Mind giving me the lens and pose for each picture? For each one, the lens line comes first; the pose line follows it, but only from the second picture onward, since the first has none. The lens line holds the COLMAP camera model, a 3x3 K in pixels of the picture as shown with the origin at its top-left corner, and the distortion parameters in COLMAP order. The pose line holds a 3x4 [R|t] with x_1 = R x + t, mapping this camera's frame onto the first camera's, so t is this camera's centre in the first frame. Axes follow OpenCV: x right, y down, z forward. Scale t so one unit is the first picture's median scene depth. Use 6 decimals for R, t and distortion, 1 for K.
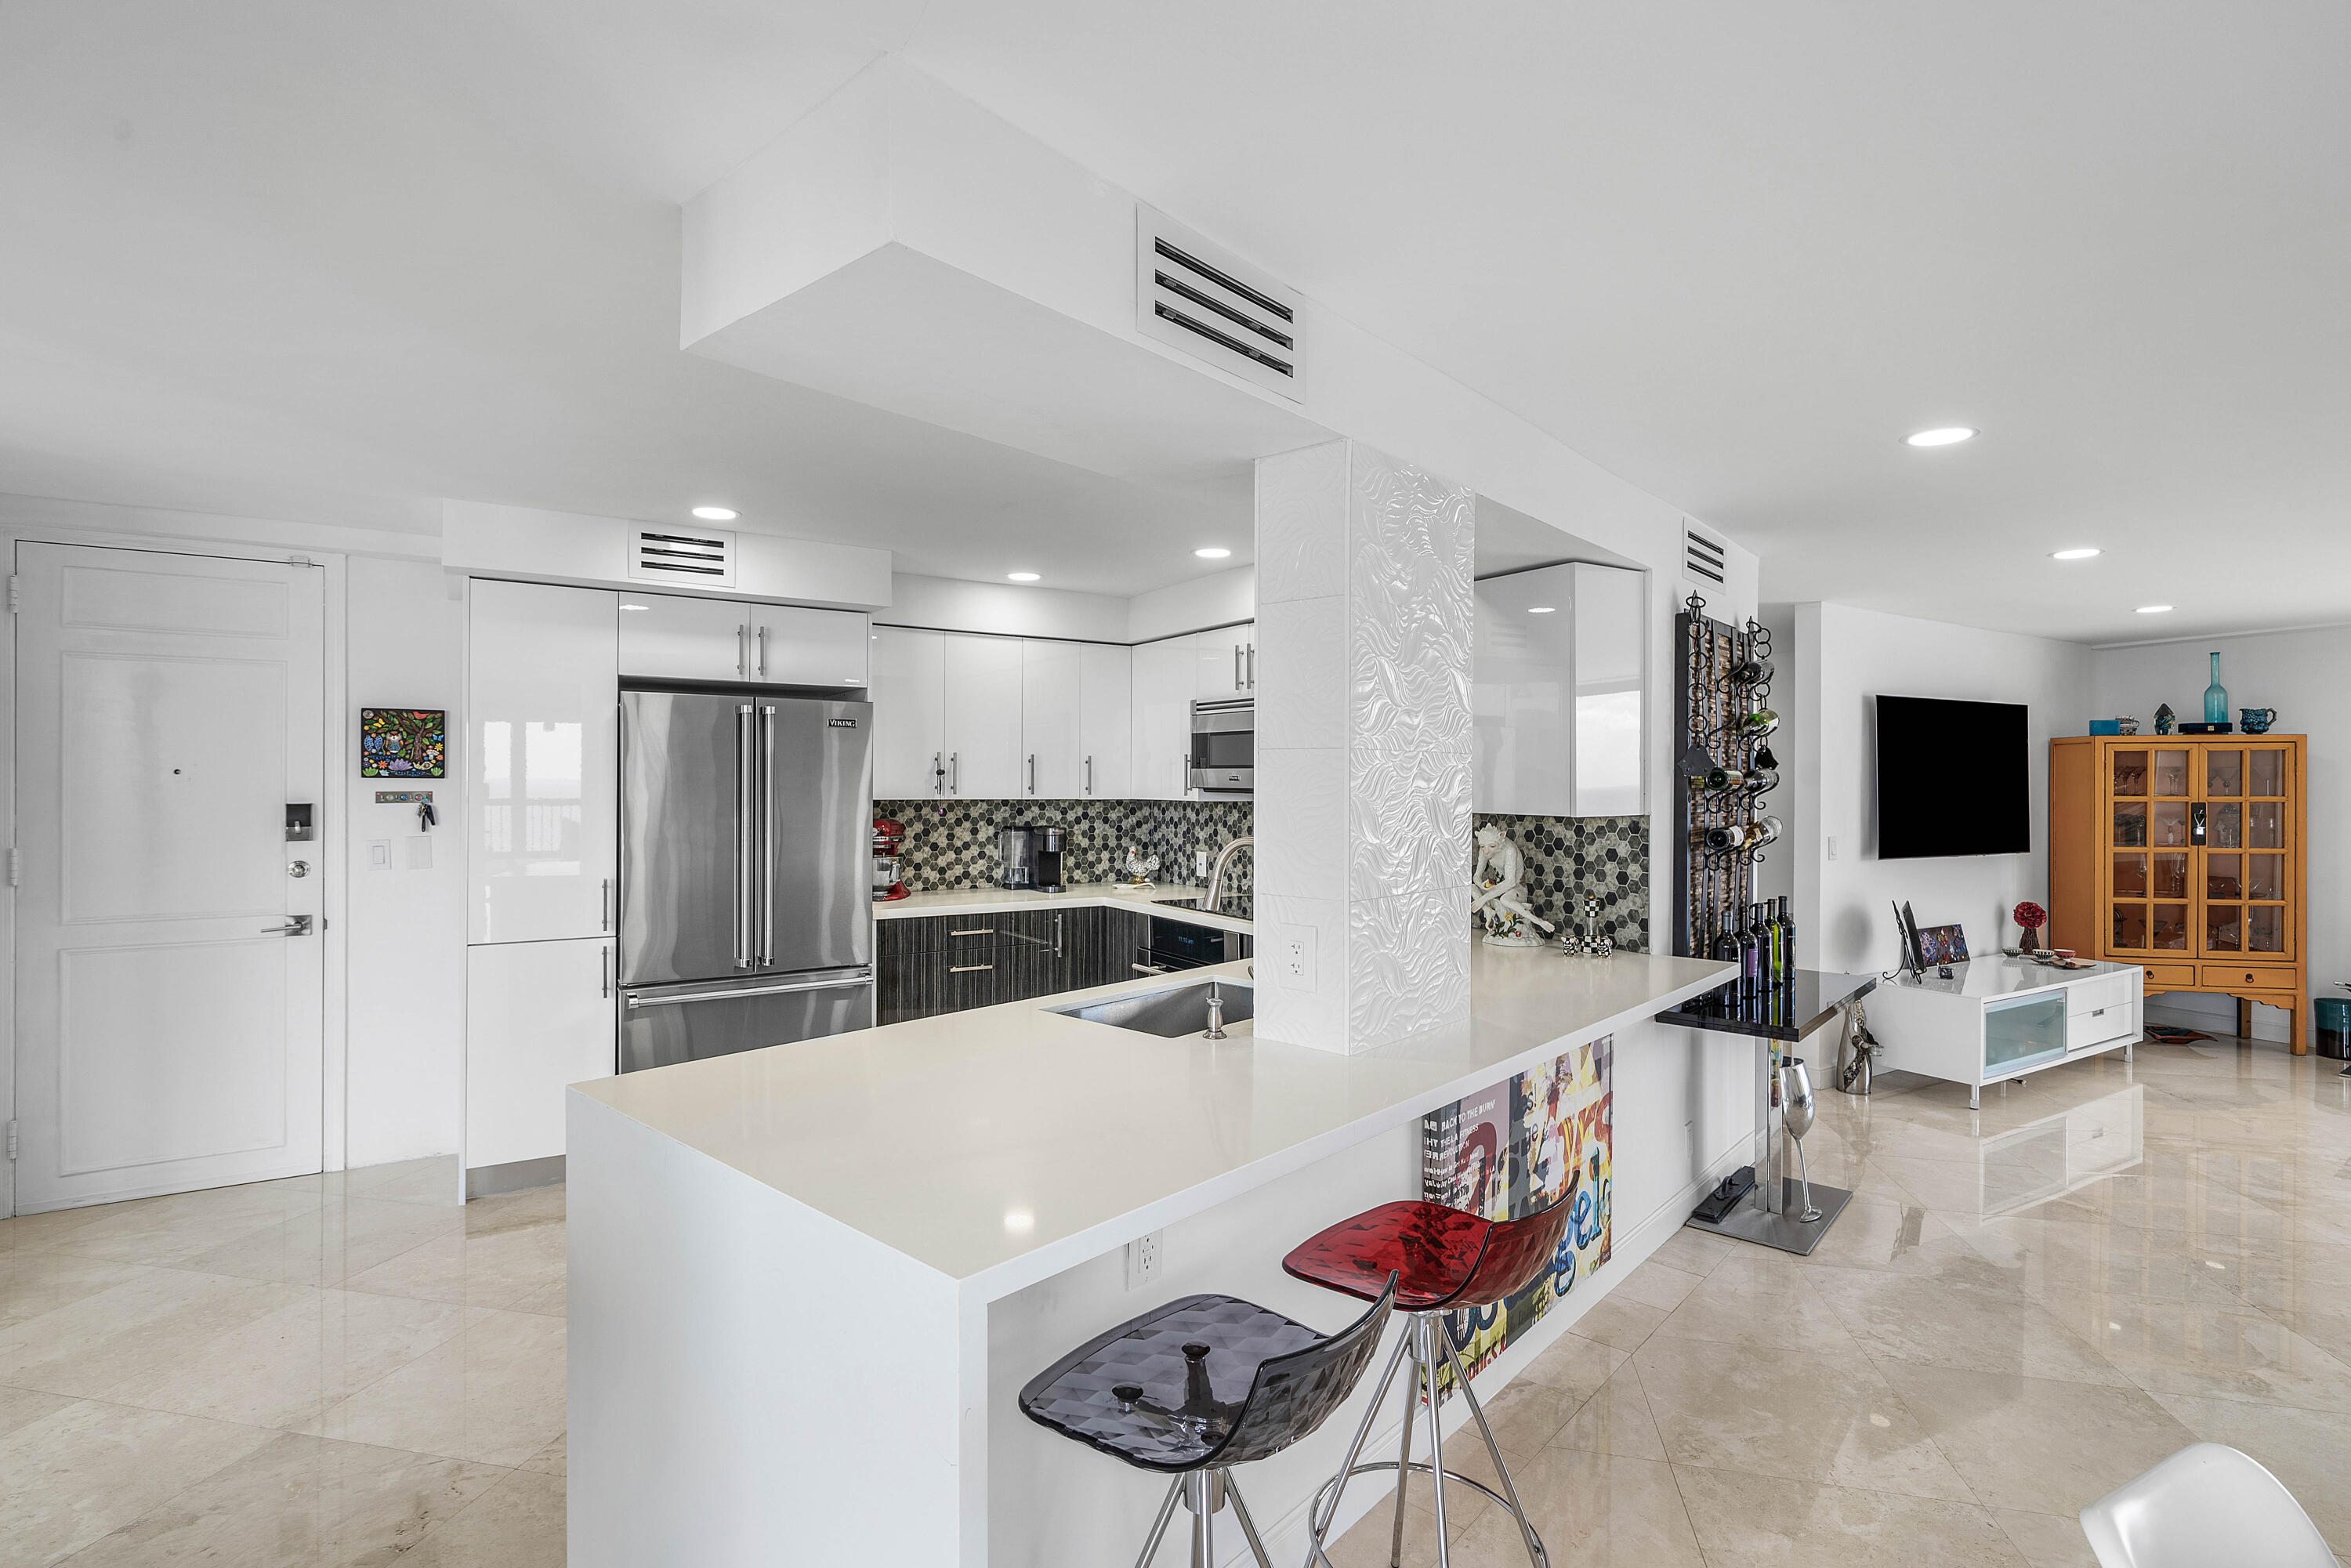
lens RADIAL K [[1108.8, 0, 1183.0], [0, 1108.8, 778.0], [0, 0, 1]] dist [0.013918, -0.006450]
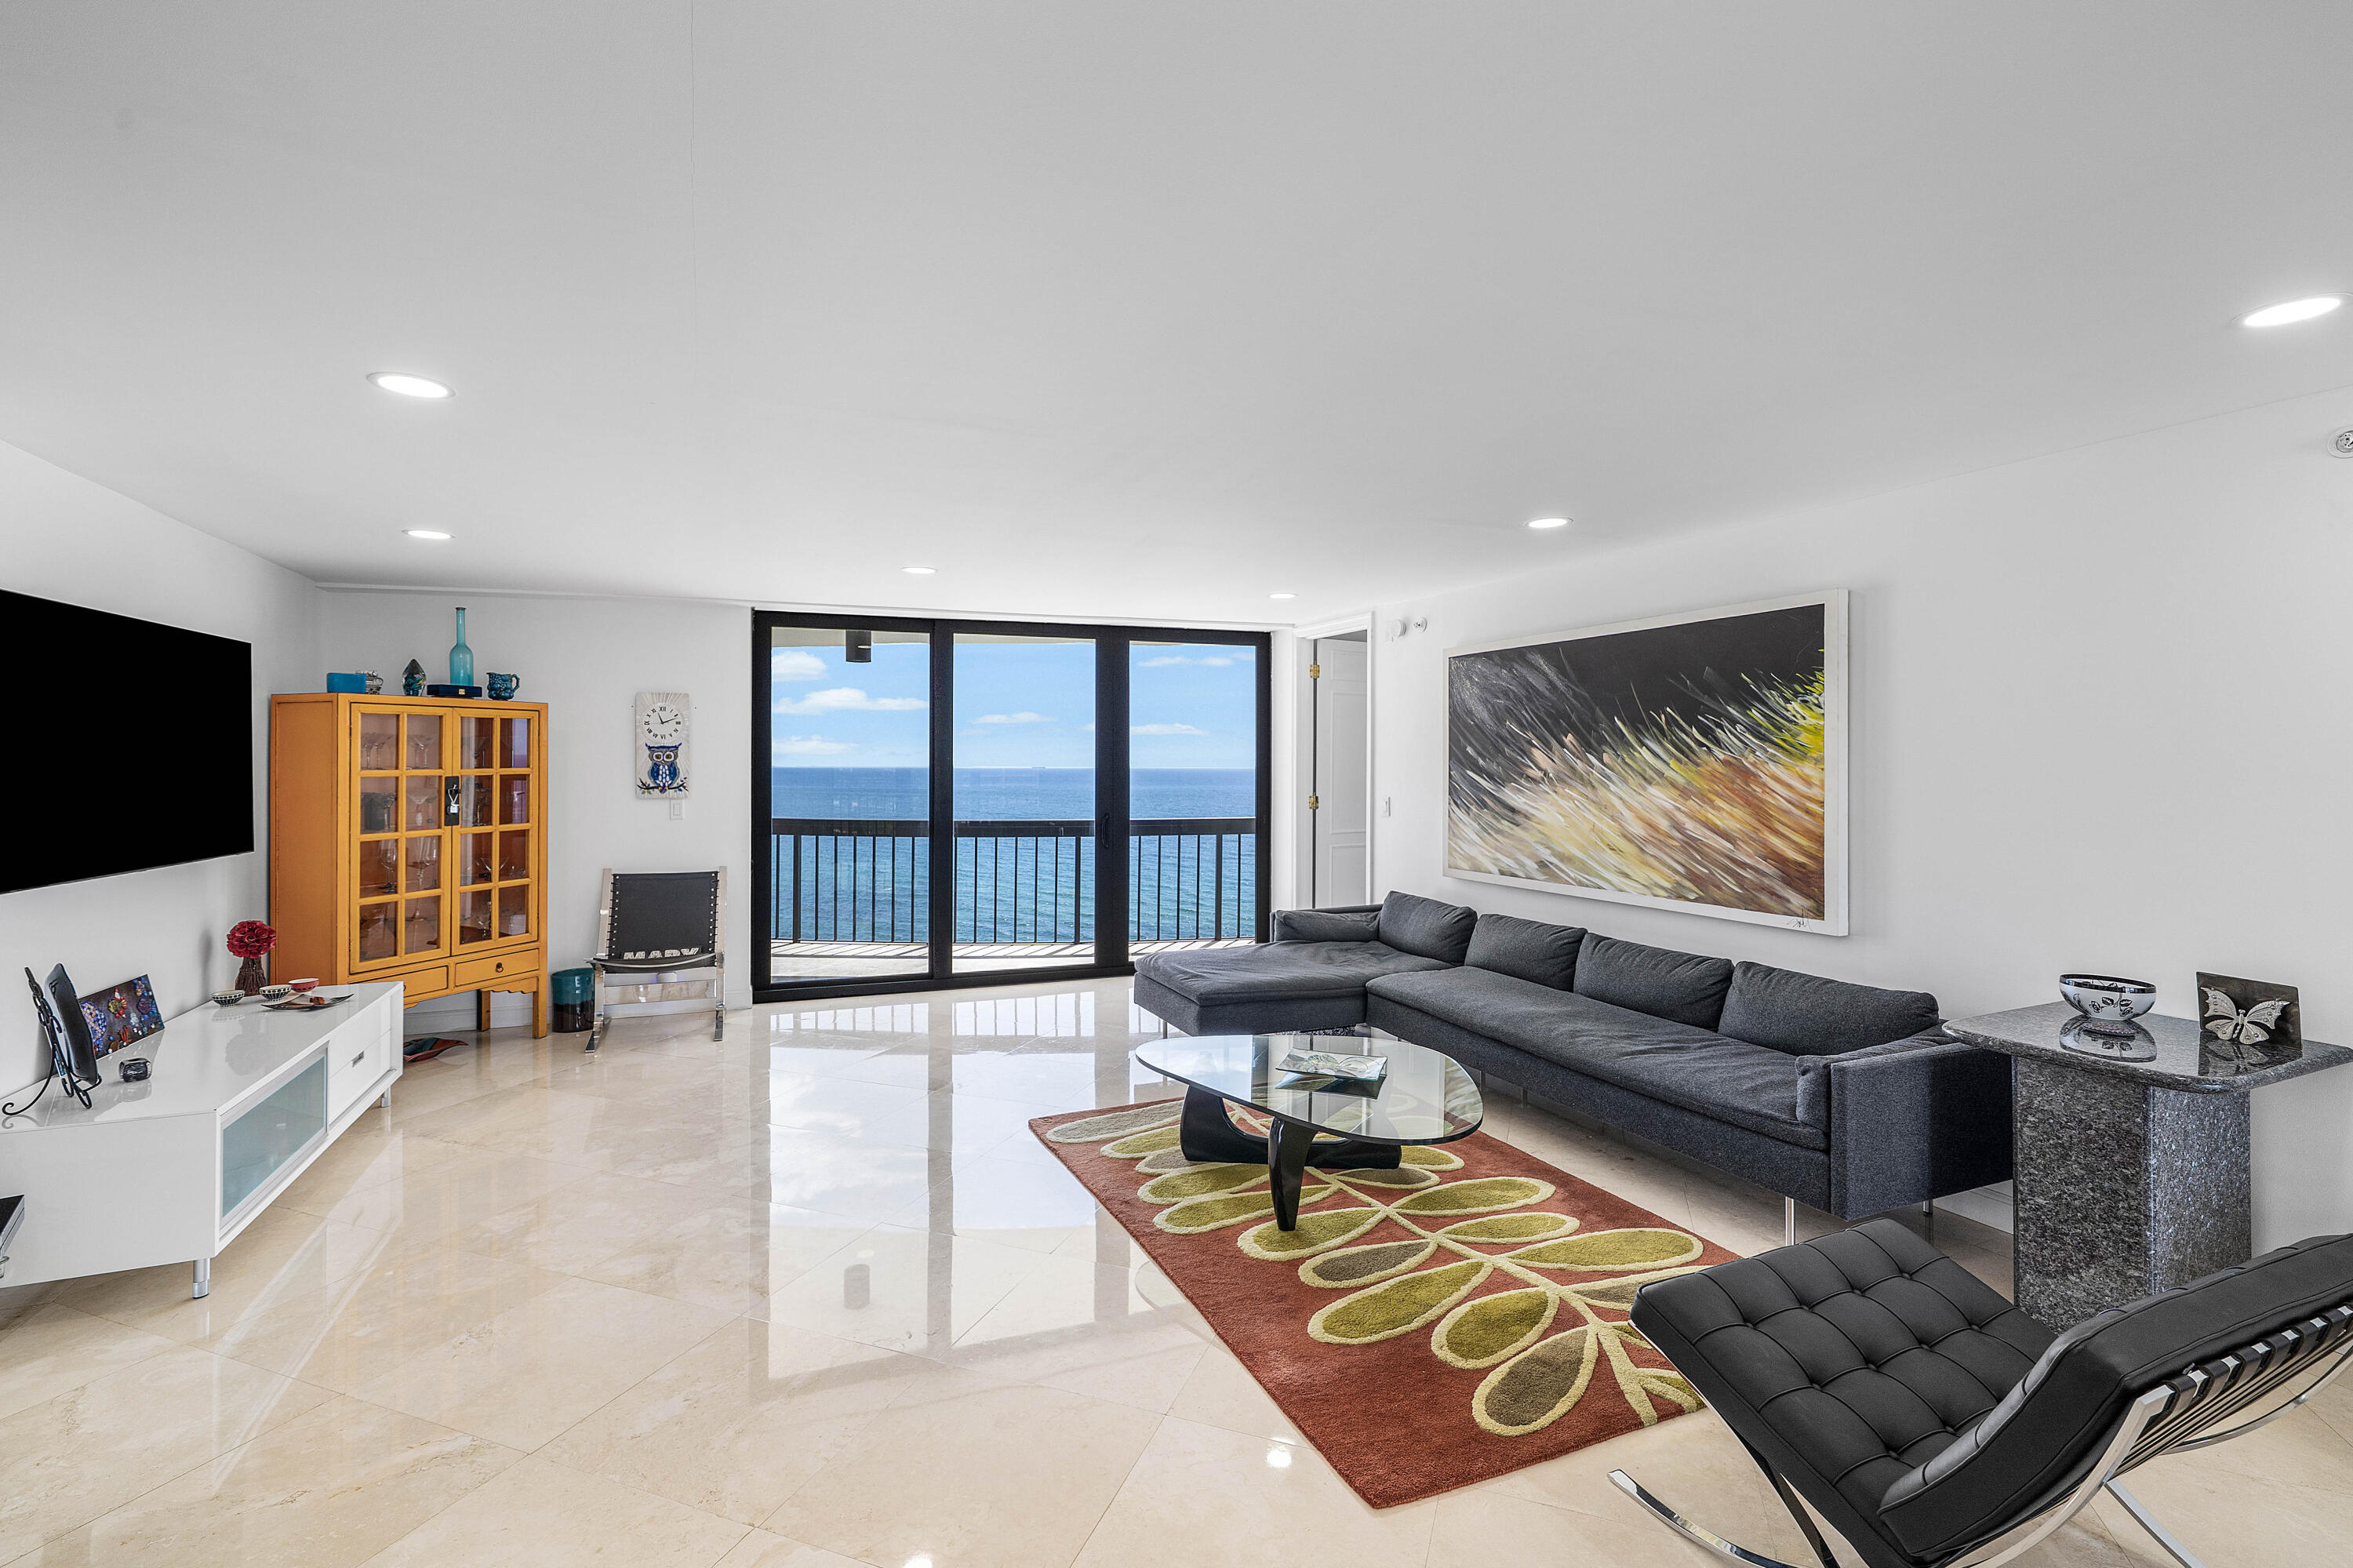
lens RADIAL K [[1038.7, 0, 1166.7], [0, 1038.7, 755.9], [0, 0, 1]] dist [-0.003513, 0.001854]
pose [[0.144341, -0.000430, 0.989528, 0.234839], [-0.003920, 0.999992, 0.001006, 0.003974], [-0.989520, -0.004025, 0.144338, 0.407829]]
